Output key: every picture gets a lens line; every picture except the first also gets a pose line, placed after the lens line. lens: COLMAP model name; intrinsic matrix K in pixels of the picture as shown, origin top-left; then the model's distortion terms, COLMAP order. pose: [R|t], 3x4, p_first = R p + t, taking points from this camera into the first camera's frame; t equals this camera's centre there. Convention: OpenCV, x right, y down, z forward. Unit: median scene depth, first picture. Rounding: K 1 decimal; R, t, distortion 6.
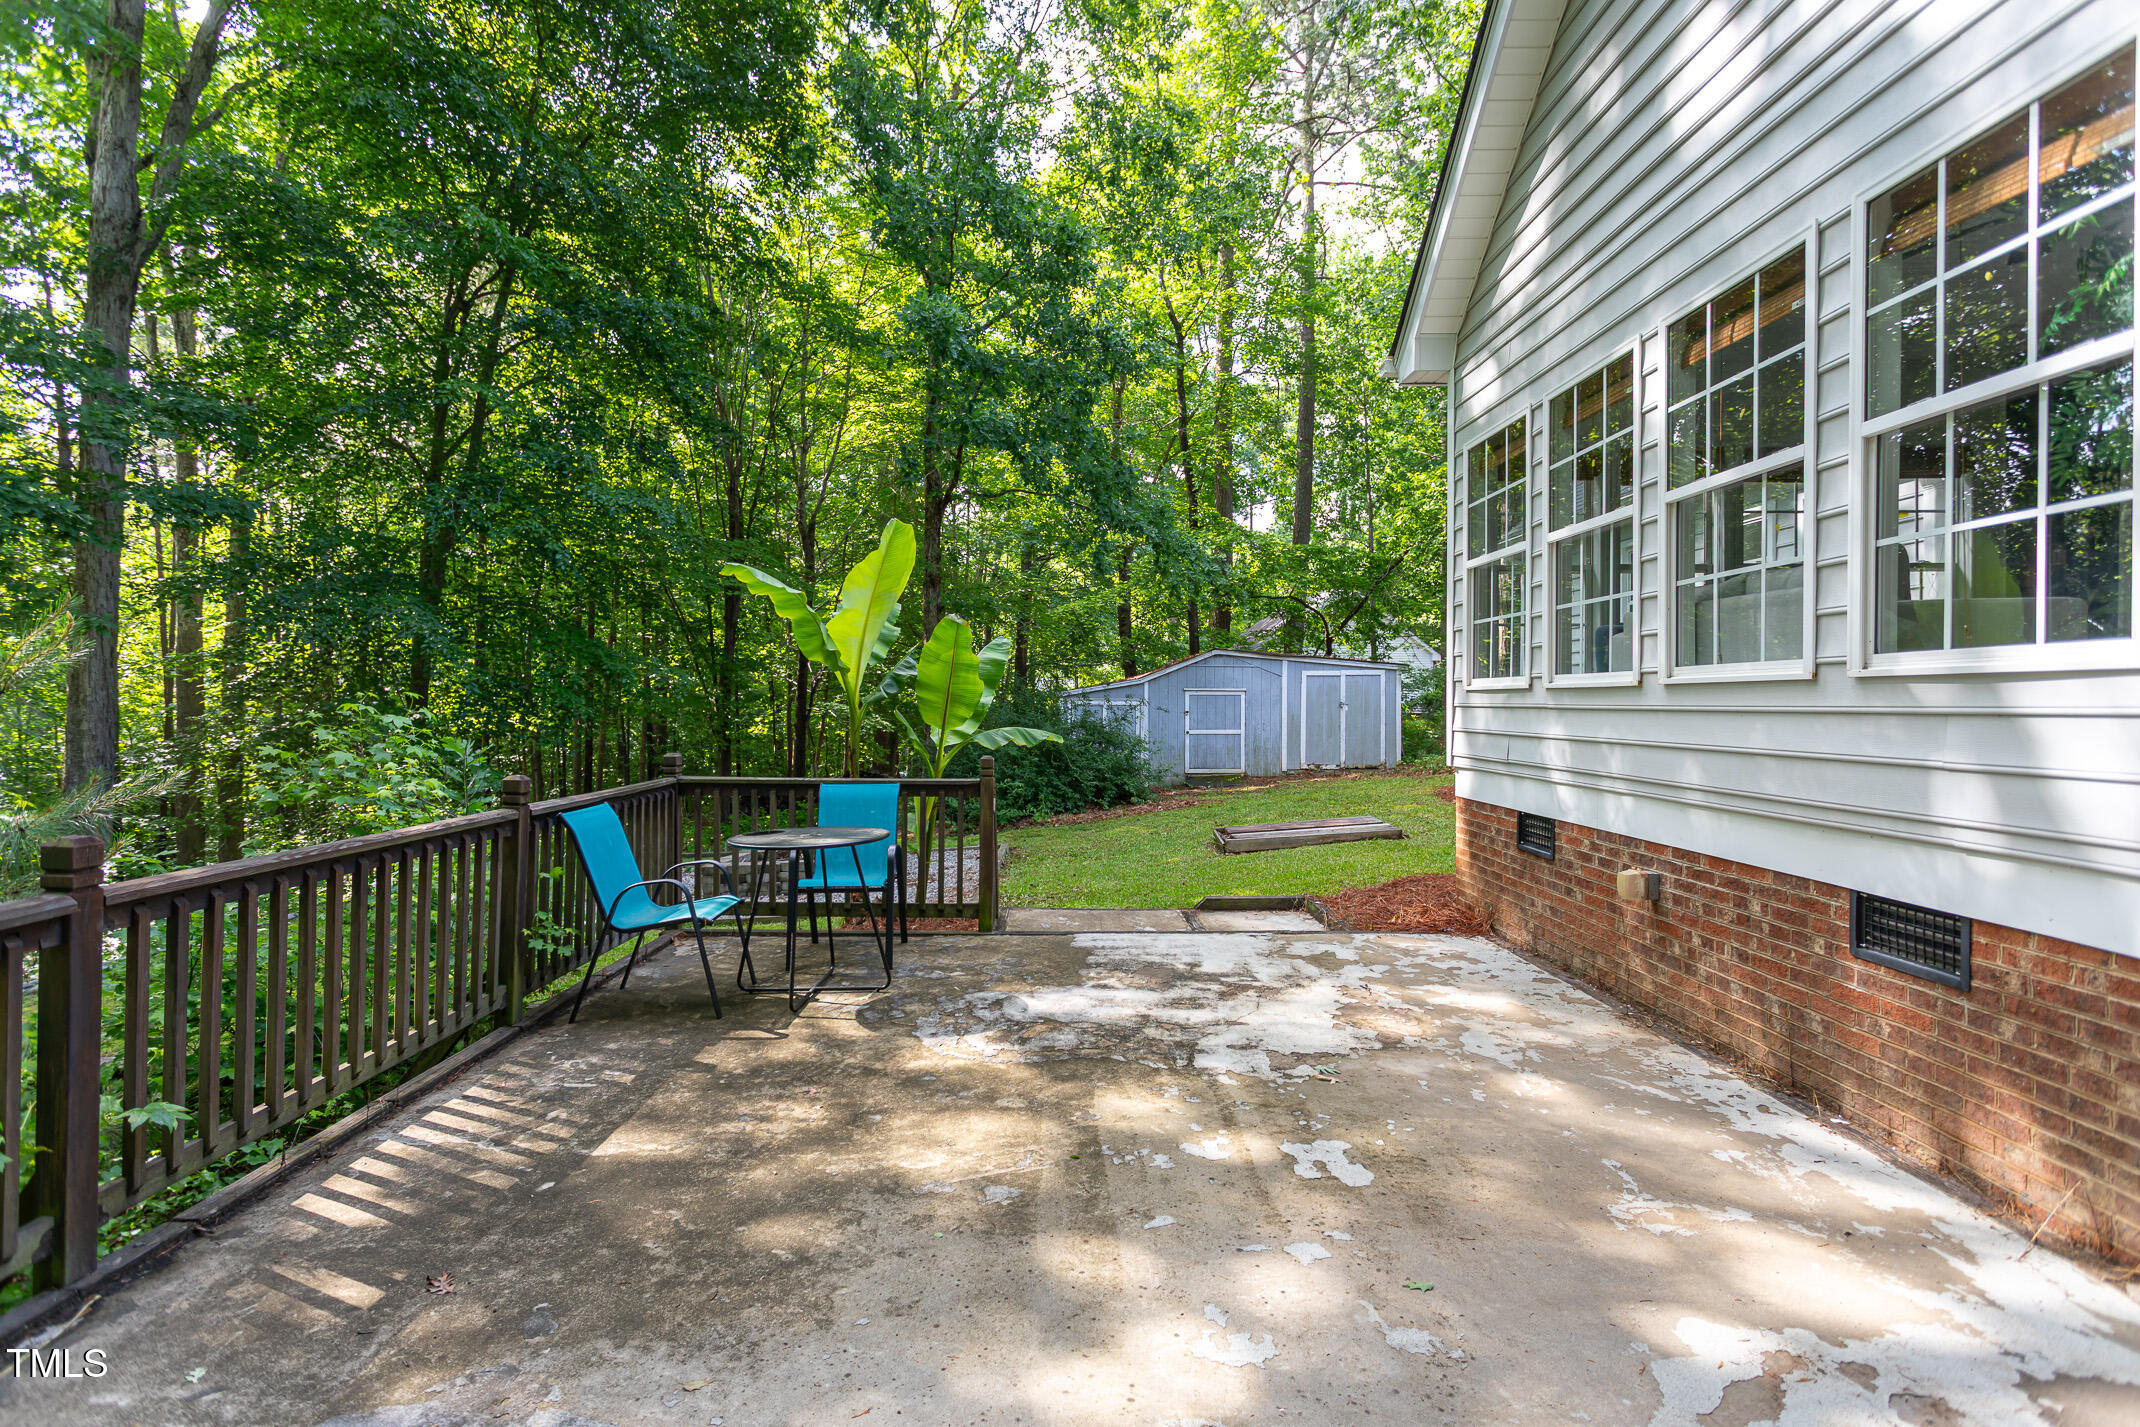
lens RADIAL K [[1010.7, 0, 1067.4], [0, 1010.7, 707.9], [0, 0, 1]] dist [0.004204, 0.000324]
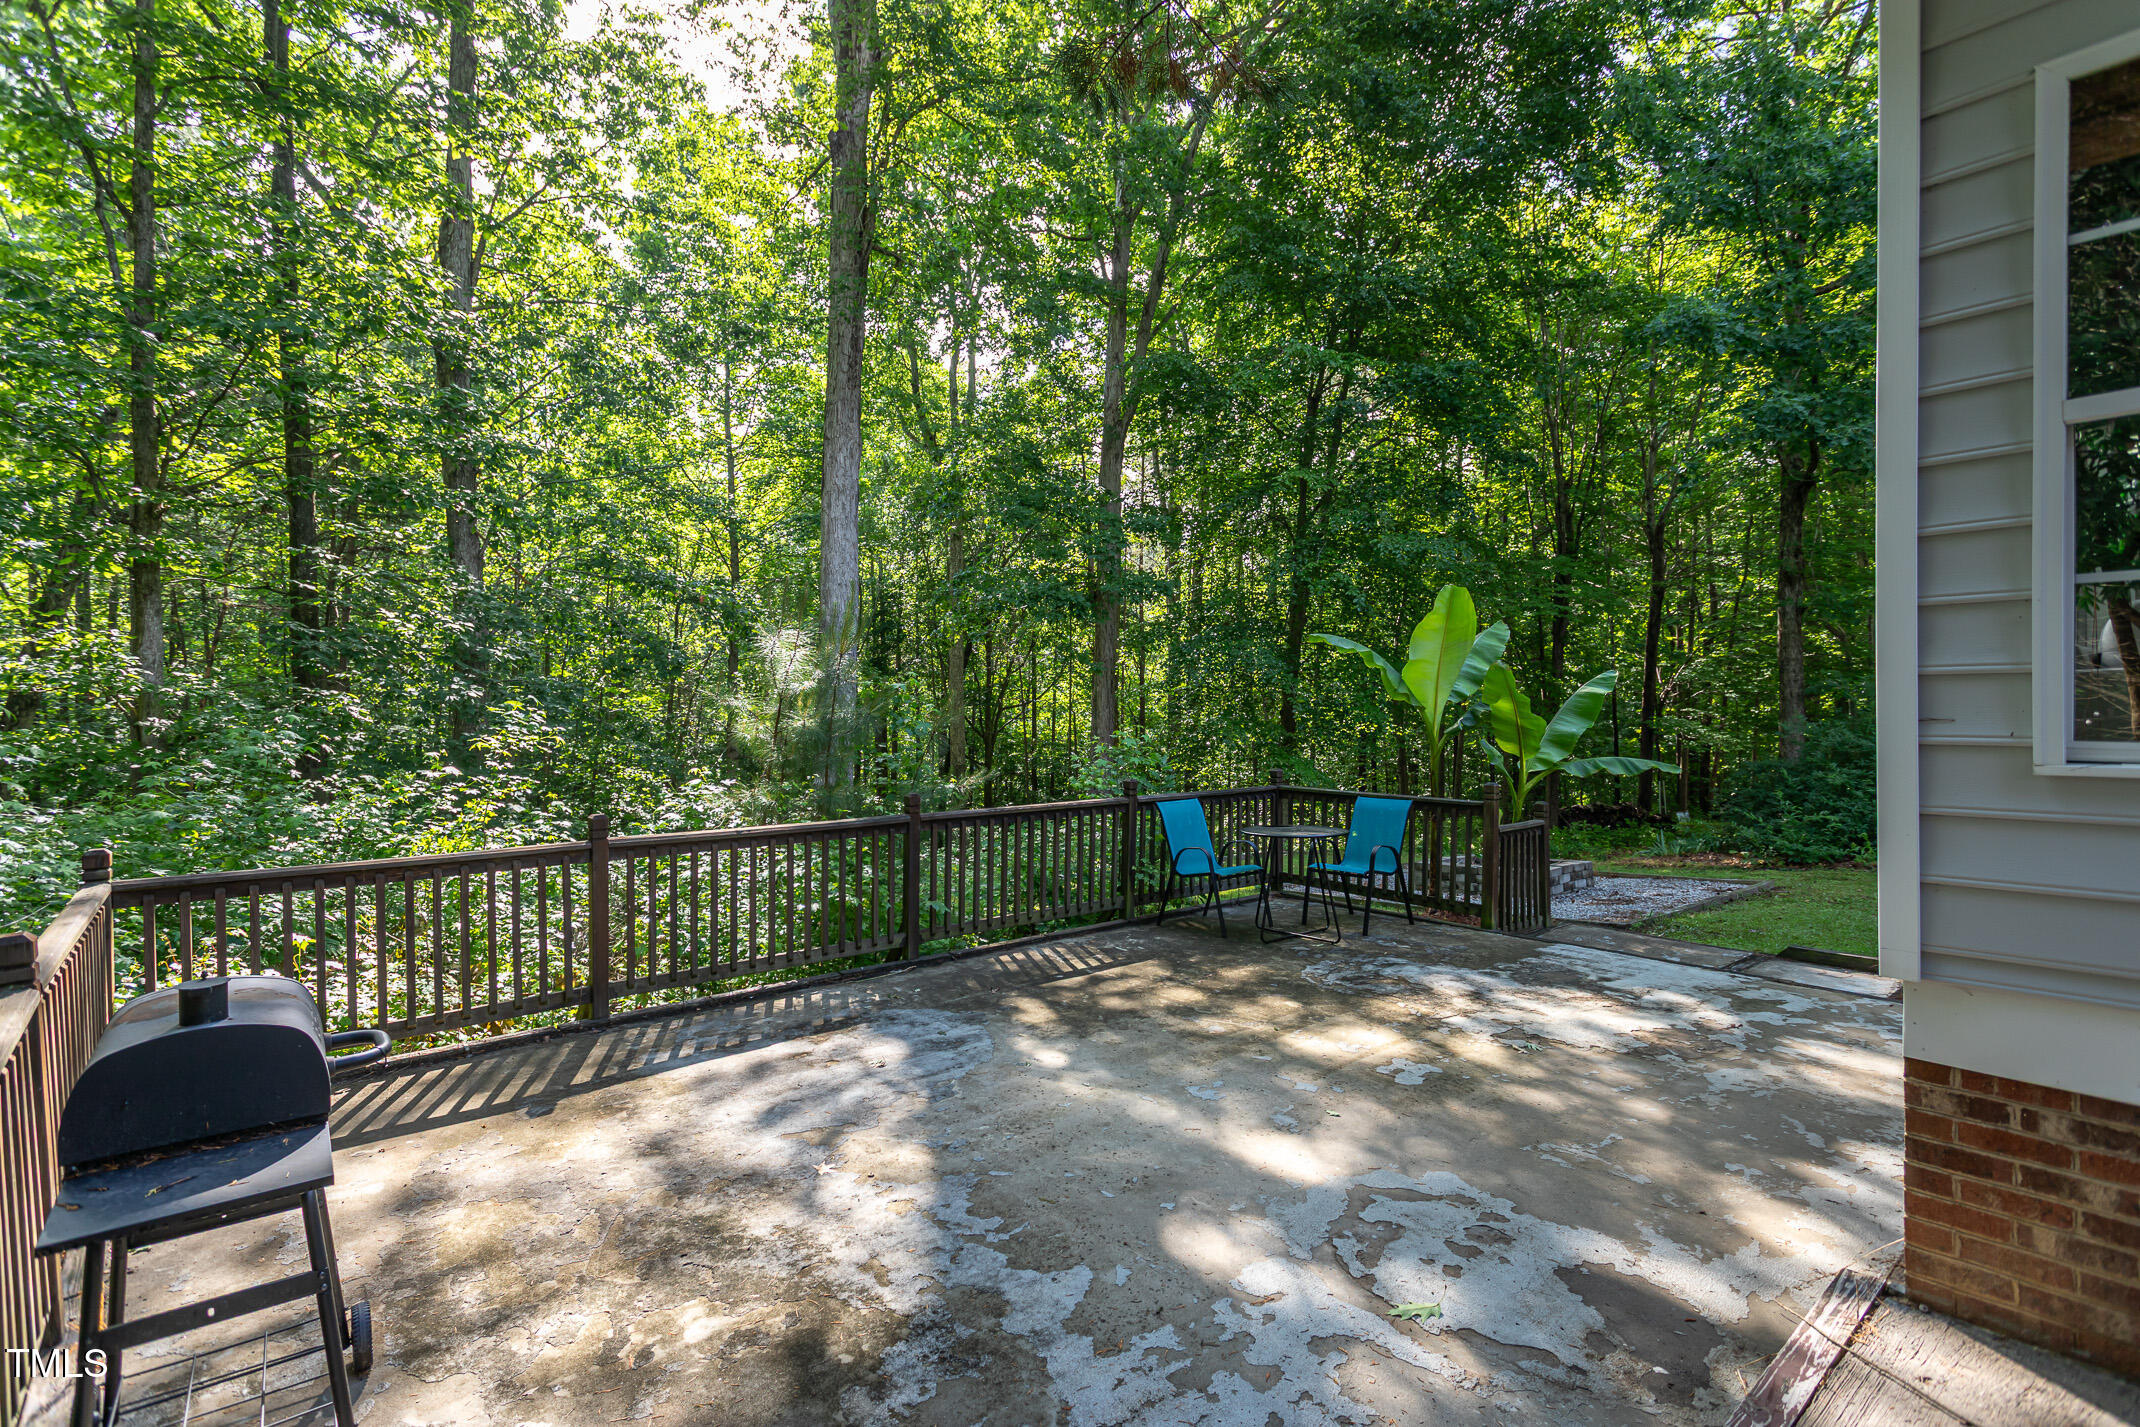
lens RADIAL K [[1010.7, 0, 1058.0], [0, 1010.7, 718.7], [0, 0, 1]] dist [0.004204, 0.000324]
pose [[0.640614, 0.009513, -0.767804, 0.601229], [-0.003251, 0.999948, 0.009678, -0.045192], [0.767856, -0.003704, 0.640611, -0.190510]]
